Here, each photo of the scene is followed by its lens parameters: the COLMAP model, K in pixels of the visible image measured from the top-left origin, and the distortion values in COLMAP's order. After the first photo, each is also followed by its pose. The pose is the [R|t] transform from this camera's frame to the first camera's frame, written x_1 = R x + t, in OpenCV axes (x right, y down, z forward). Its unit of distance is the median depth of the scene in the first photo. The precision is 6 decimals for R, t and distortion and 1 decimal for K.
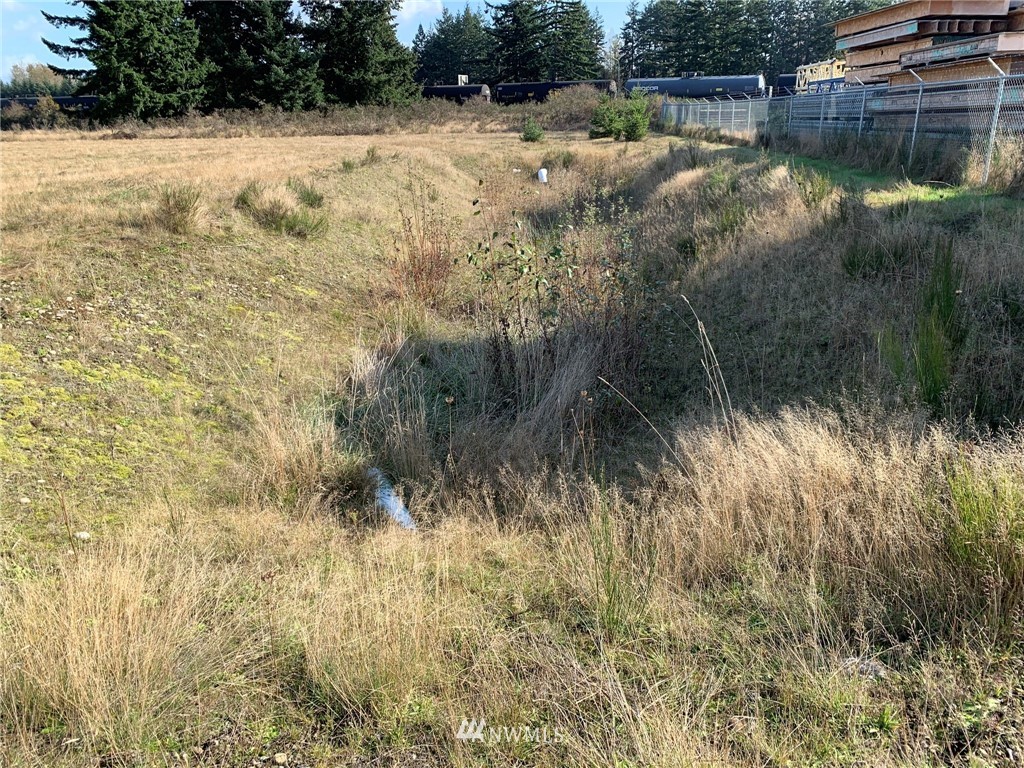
lens RADIAL K [[766.3, 0, 514.7], [0, 766.3, 391.9], [0, 0, 1]] dist [0.010593, -0.031281]
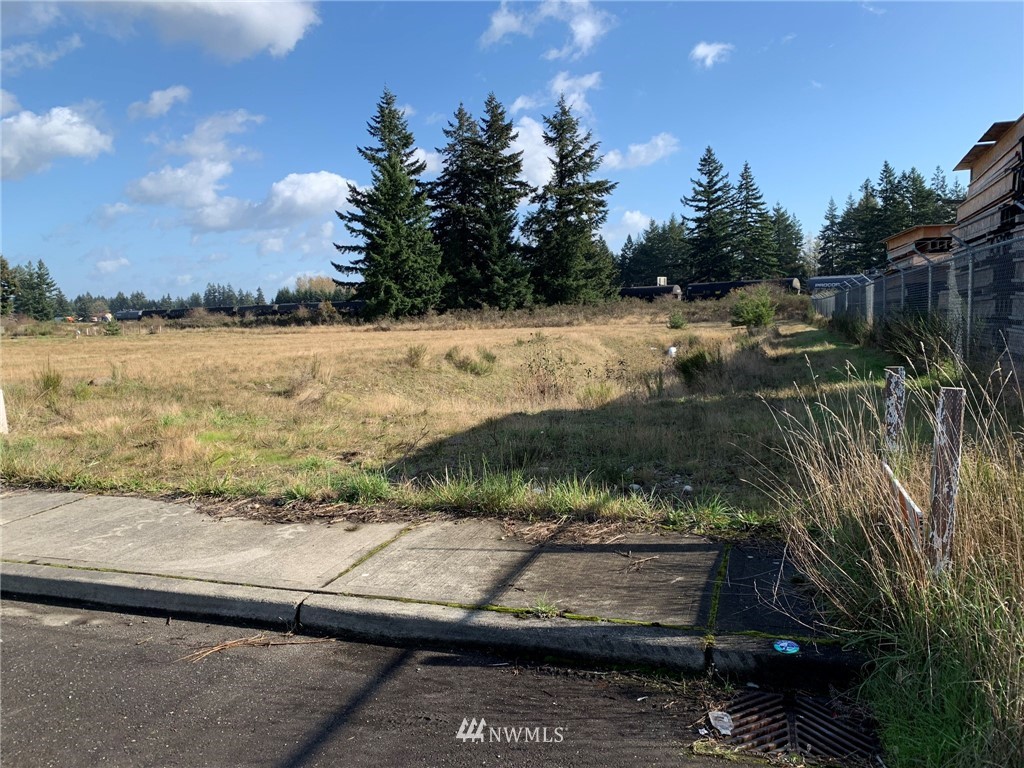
lens RADIAL K [[766.3, 0, 514.7], [0, 766.3, 391.9], [0, 0, 1]] dist [0.010593, -0.031281]
pose [[0.963597, 0.011843, -0.267095, 0.058810], [-0.075740, 0.970185, -0.230228, 0.050212], [0.256405, 0.242077, 0.935764, -0.133362]]
